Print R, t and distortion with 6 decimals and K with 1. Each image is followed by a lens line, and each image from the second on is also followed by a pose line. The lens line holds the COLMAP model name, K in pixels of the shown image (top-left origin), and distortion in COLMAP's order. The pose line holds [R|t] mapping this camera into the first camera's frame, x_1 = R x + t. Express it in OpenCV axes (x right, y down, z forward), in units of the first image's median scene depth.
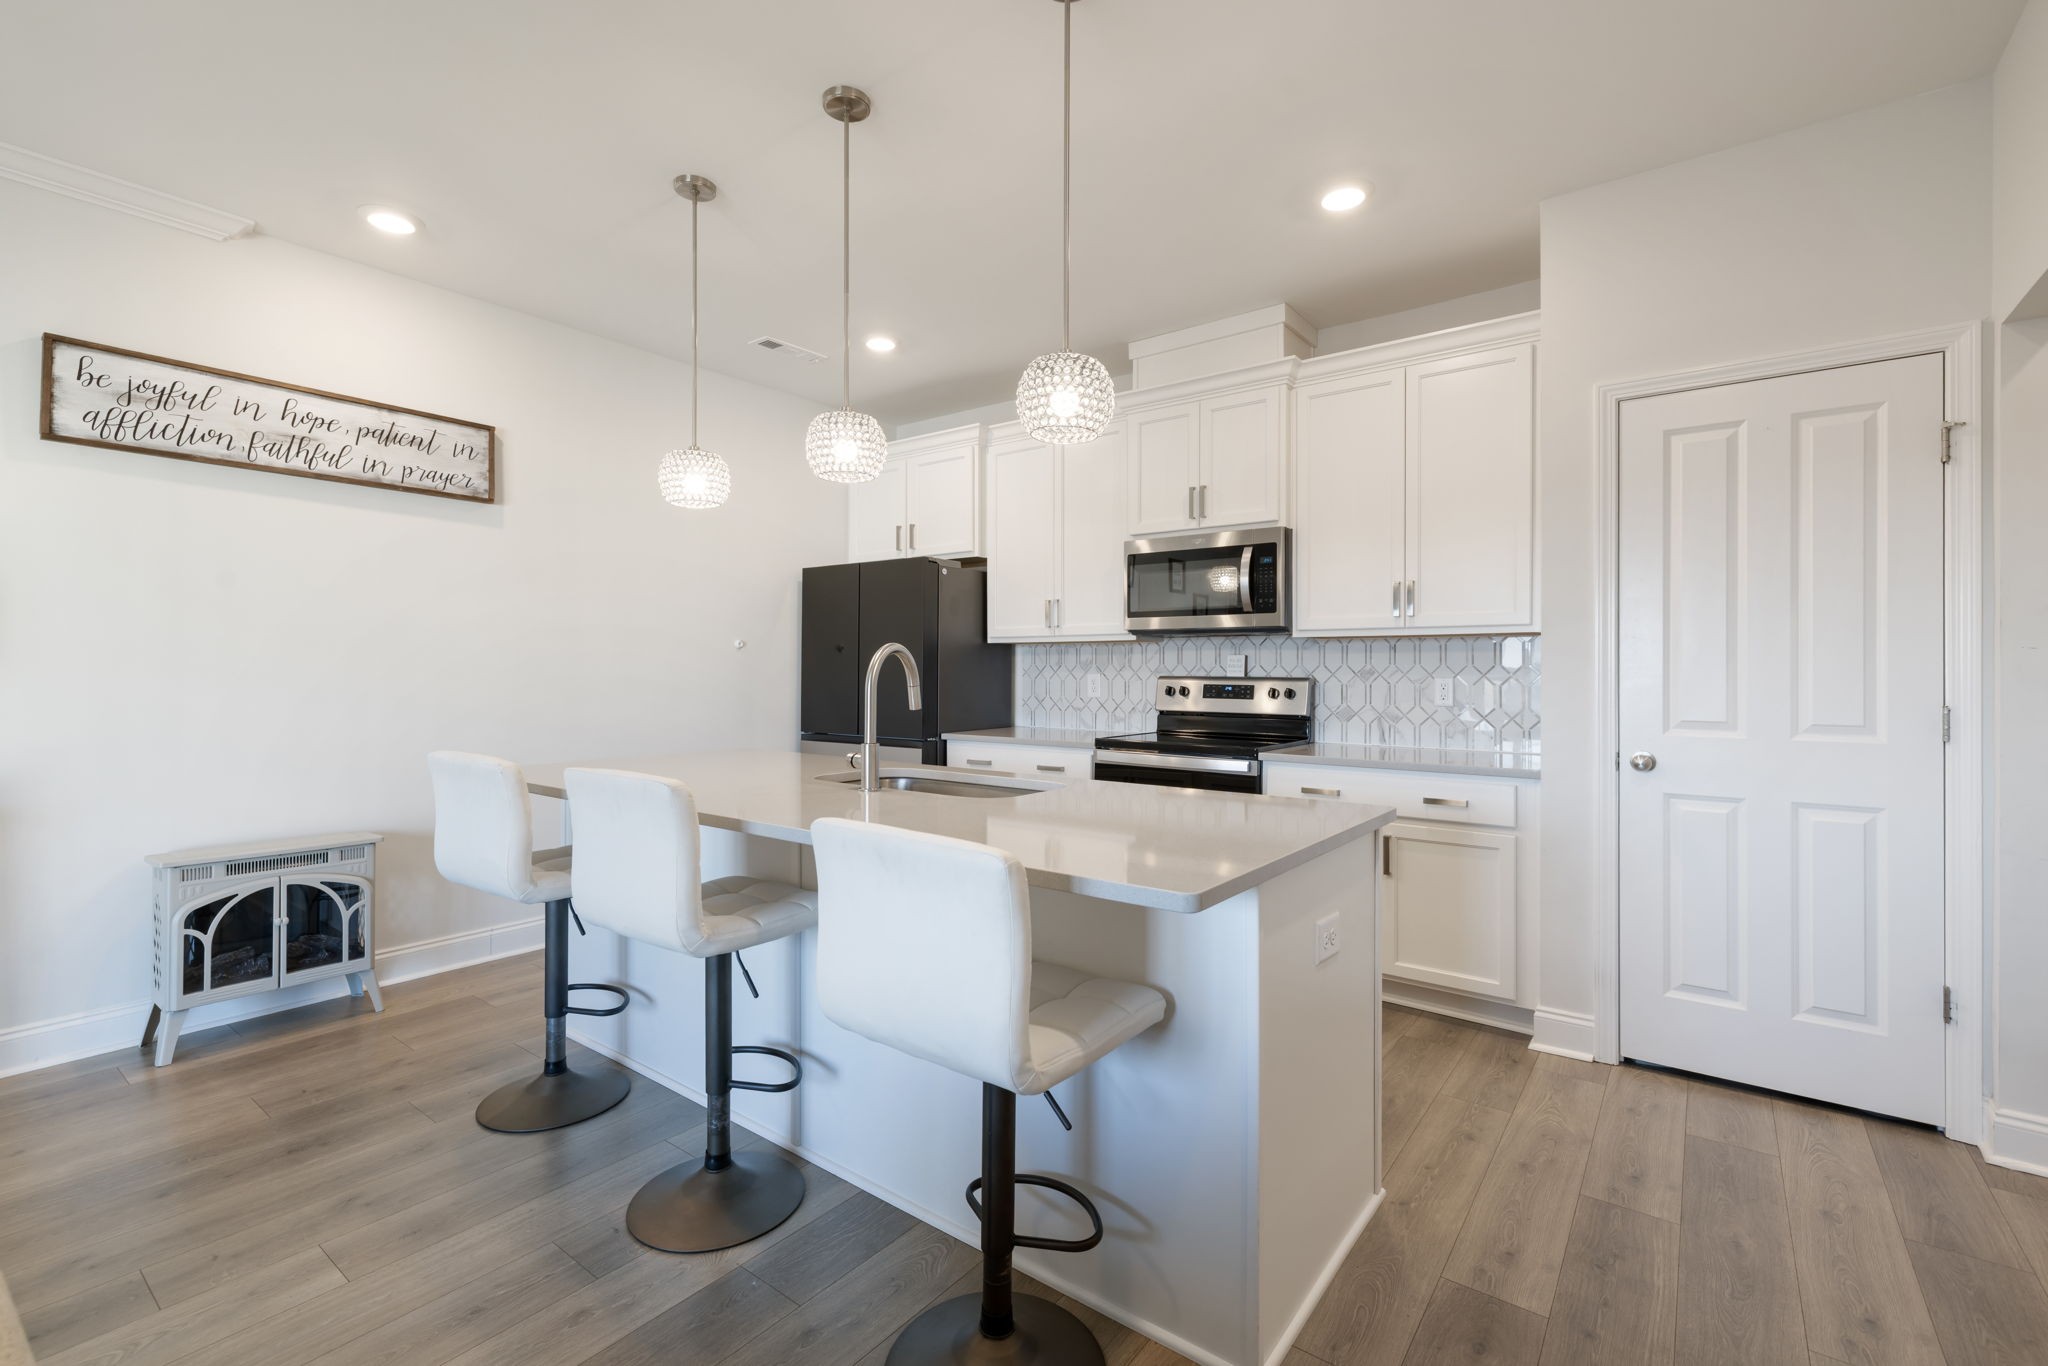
lens RADIAL K [[897.9, 0, 1026.1], [0, 897.9, 670.5], [0, 0, 1]] dist [0.003815, 0.001549]
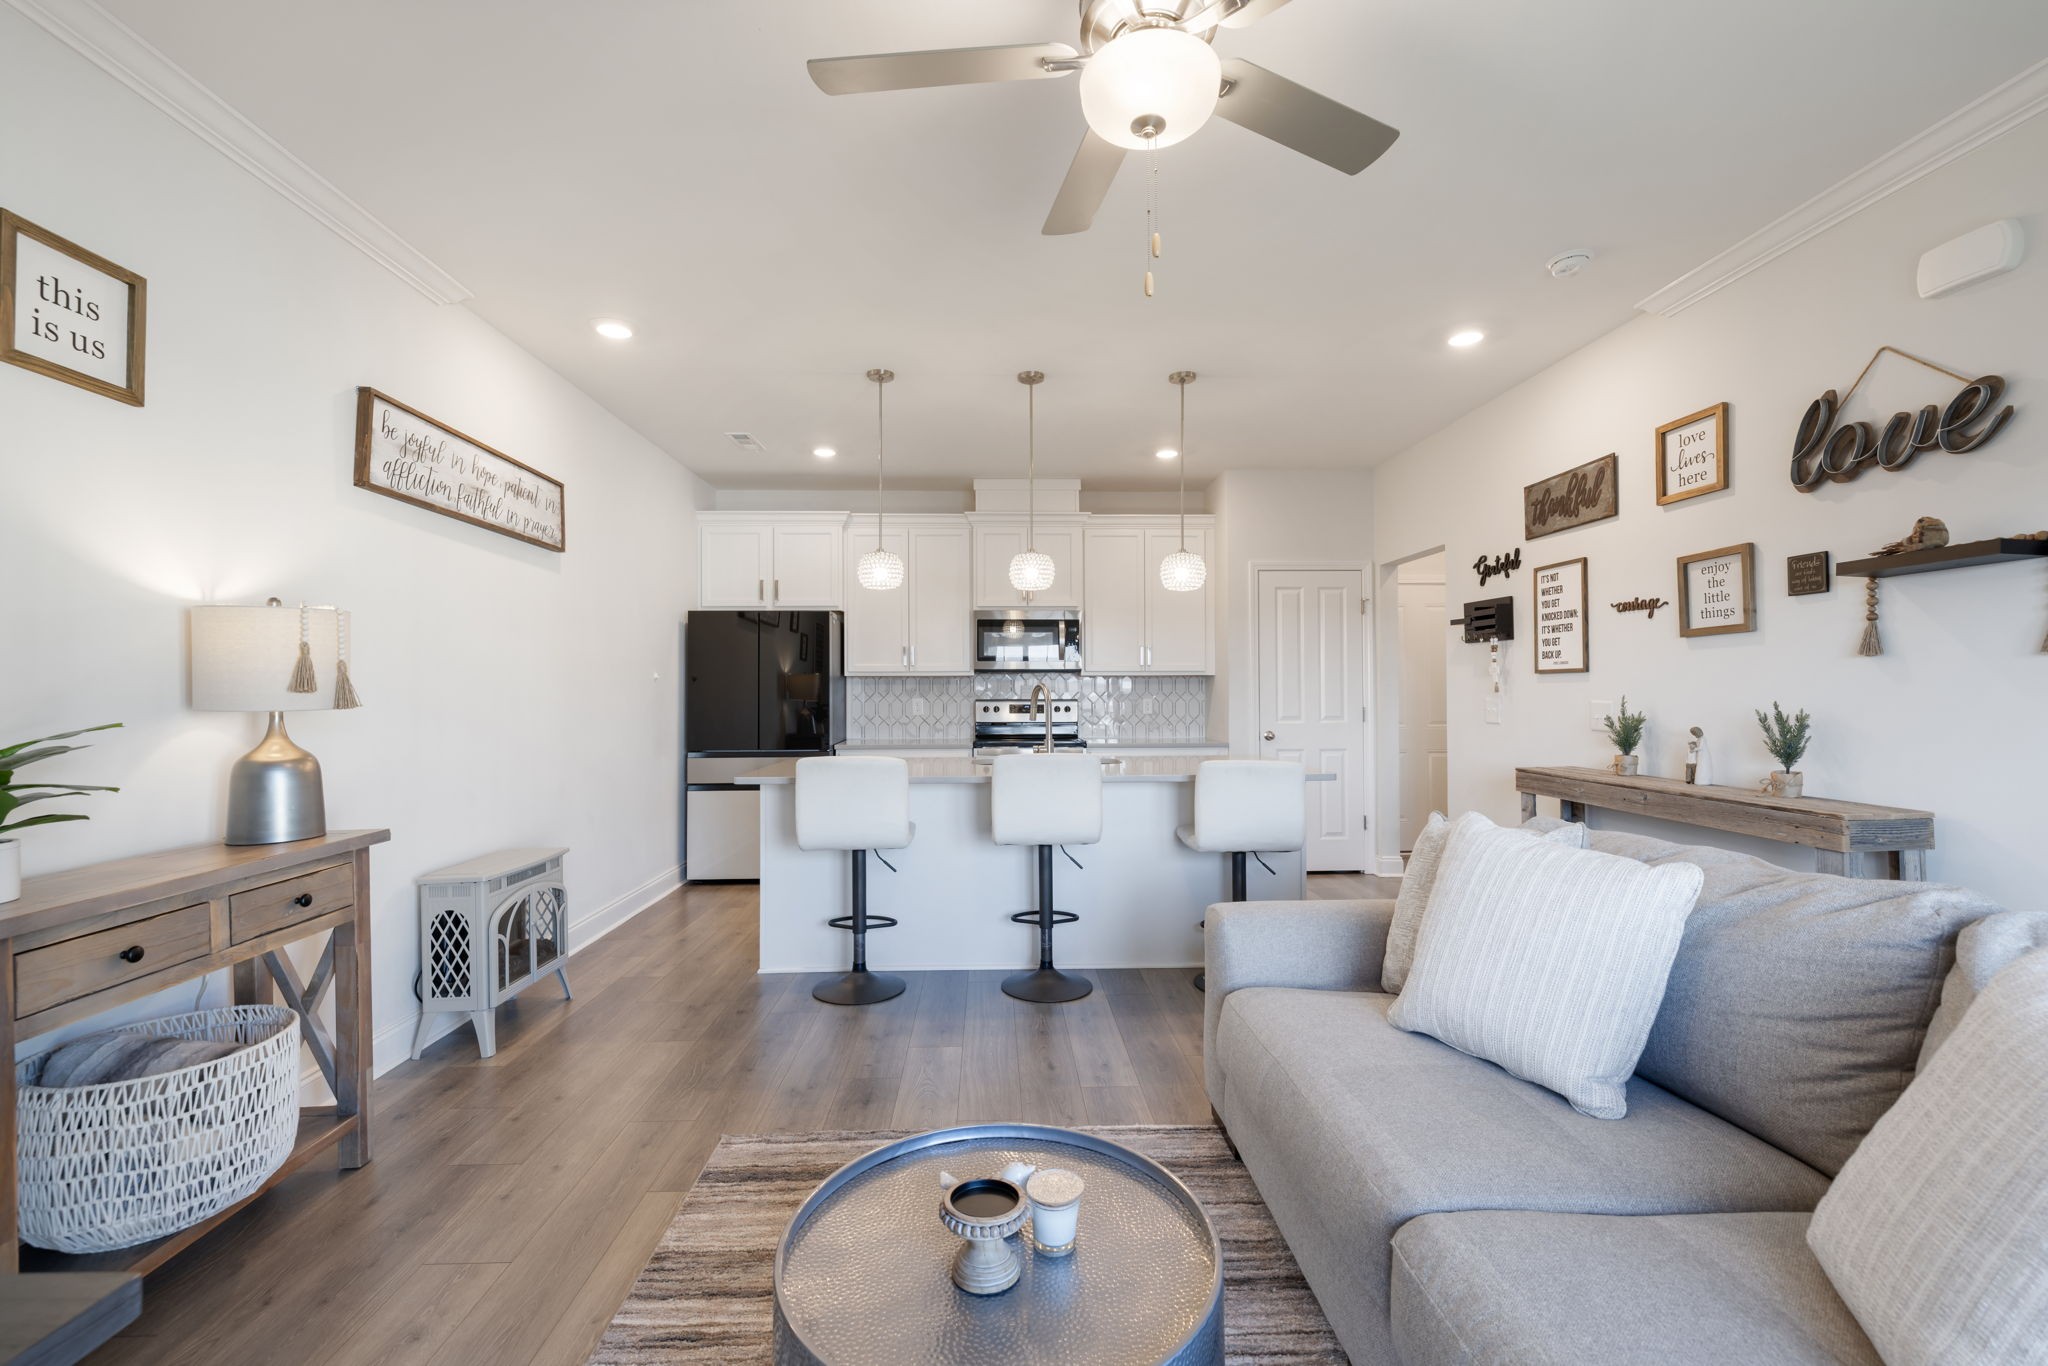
lens RADIAL K [[864.6, 0, 1021.9], [0, 864.6, 680.7], [0, 0, 1]] dist [-0.002910, 0.002077]
pose [[0.773925, 0.001639, 0.633275, -0.843784], [0.006465, 0.999924, -0.010488, -0.011233], [-0.633244, 0.012211, 0.773856, -0.193380]]
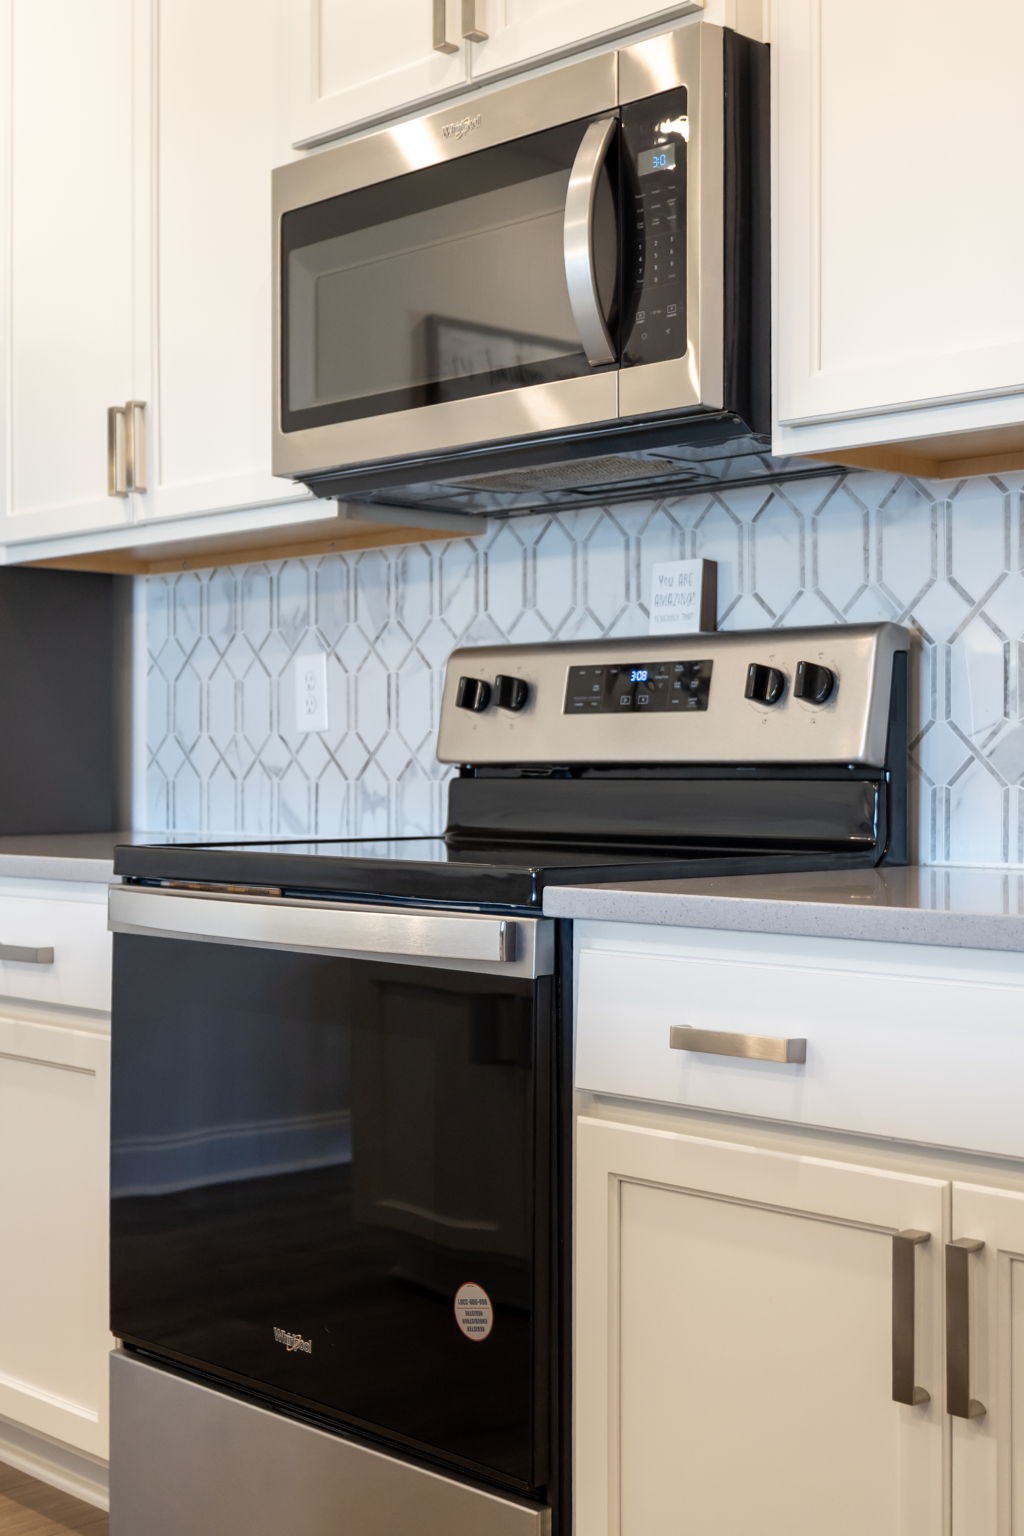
lens RADIAL K [[2042.0, 0, 511.3], [0, 2042.0, 765.5], [0, 0, 1]] dist [-0.000700, 0.000000]
pose [[0.988064, -0.006030, -0.153924, 0.322874], [0.005895, 0.999982, -0.001336, 0.055192], [0.153929, 0.000413, 0.988082, 0.411919]]
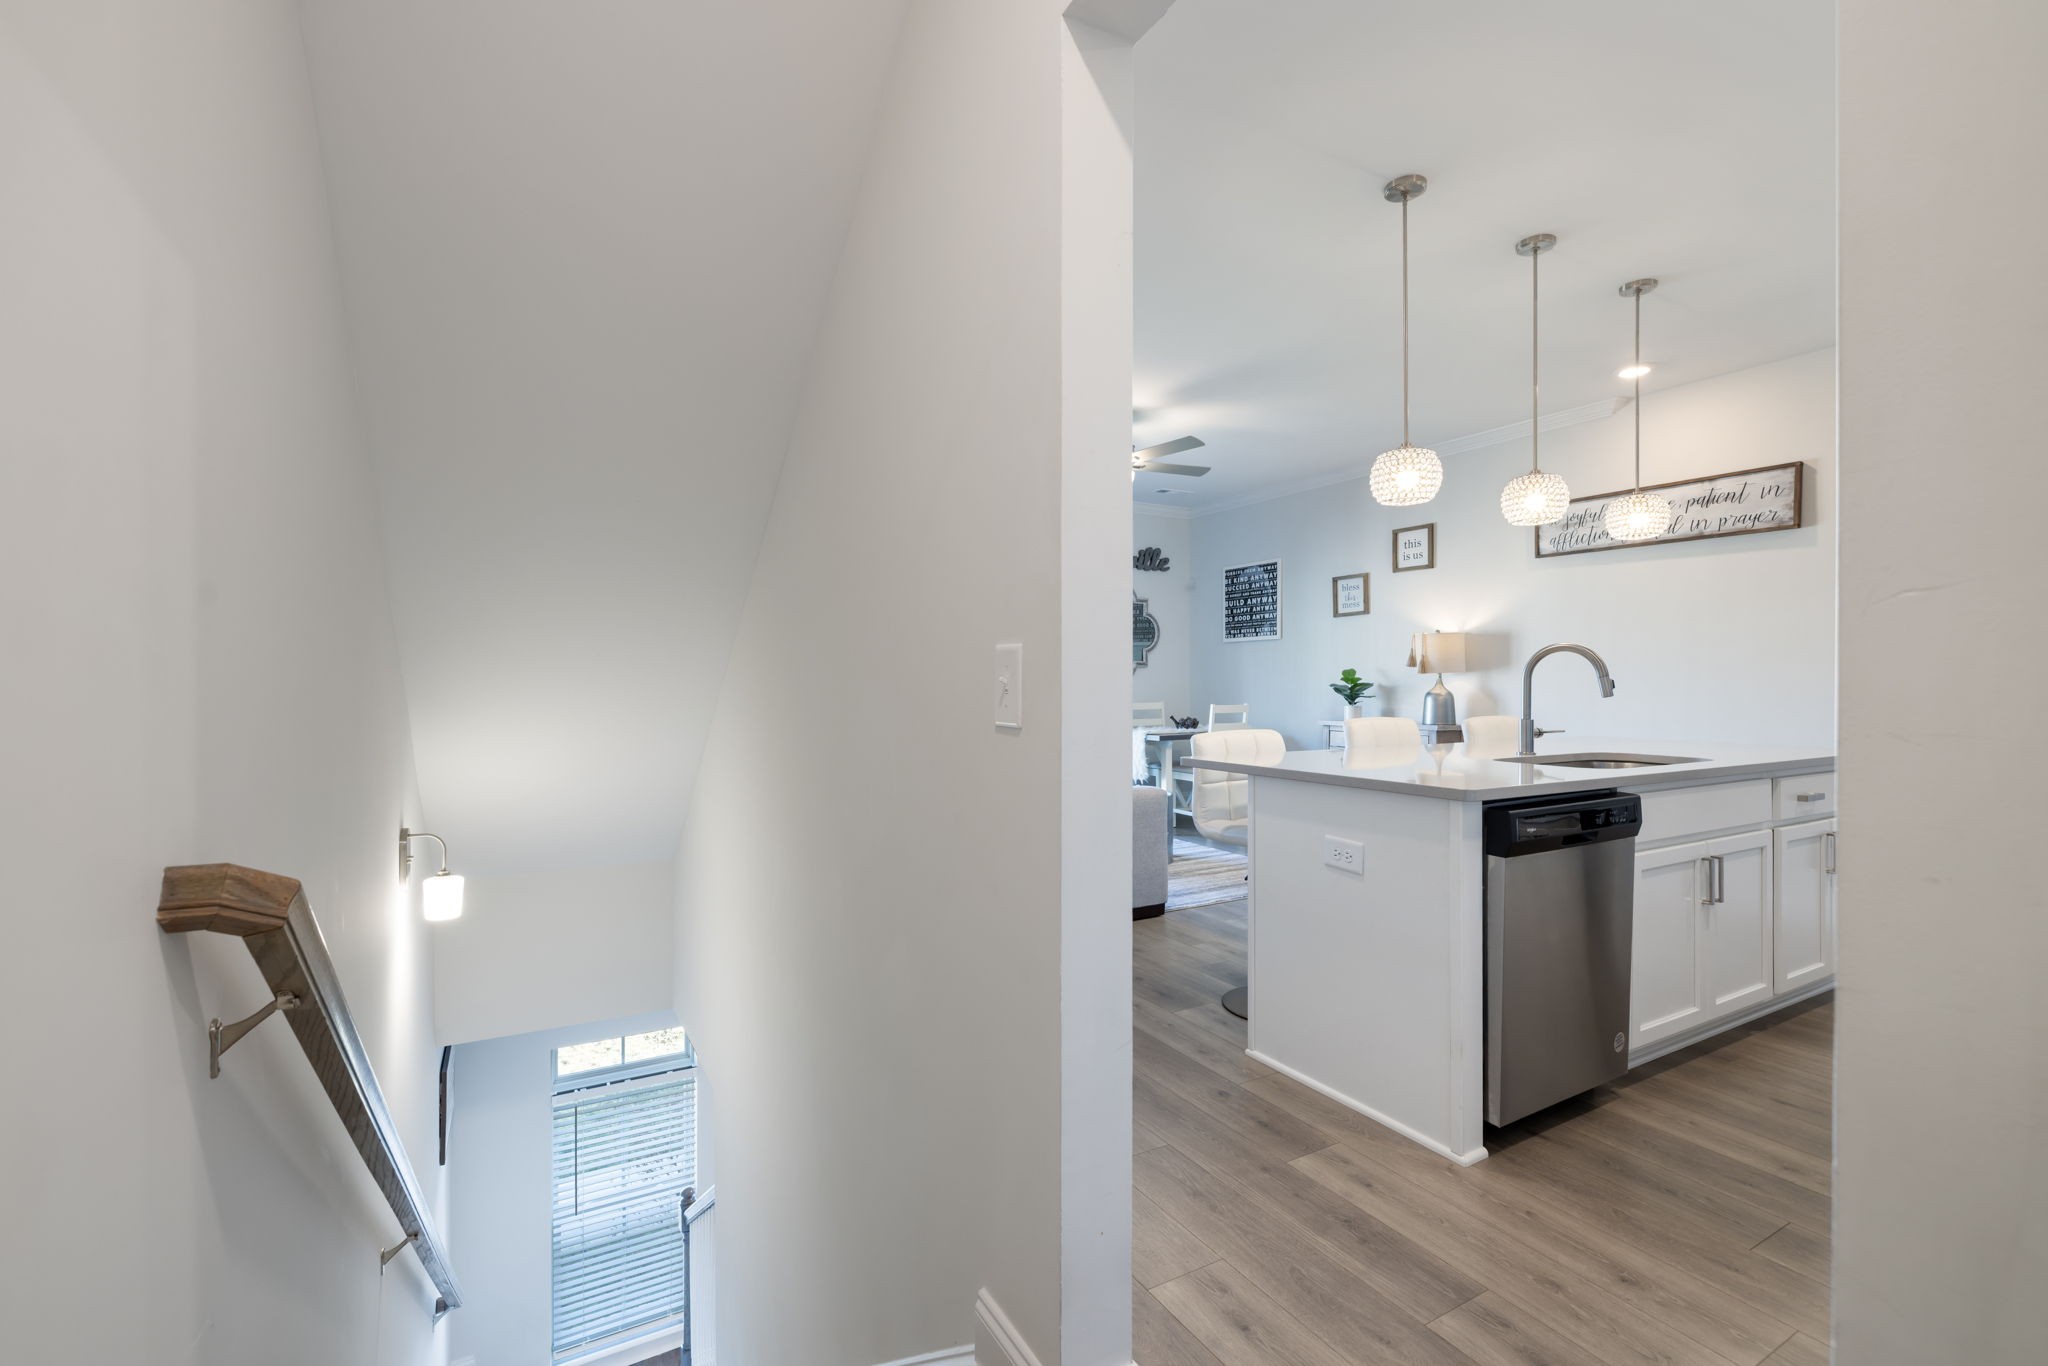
lens RADIAL K [[864.6, 0, 1009.2], [0, 864.6, 686.9], [0, 0, 1]] dist [-0.002910, 0.002077]
pose [[-0.402886, 0.000926, -0.915250, 0.856264], [-0.004394, 0.999986, 0.002946, 0.022161], [0.915239, 0.005208, -0.402877, 0.524062]]
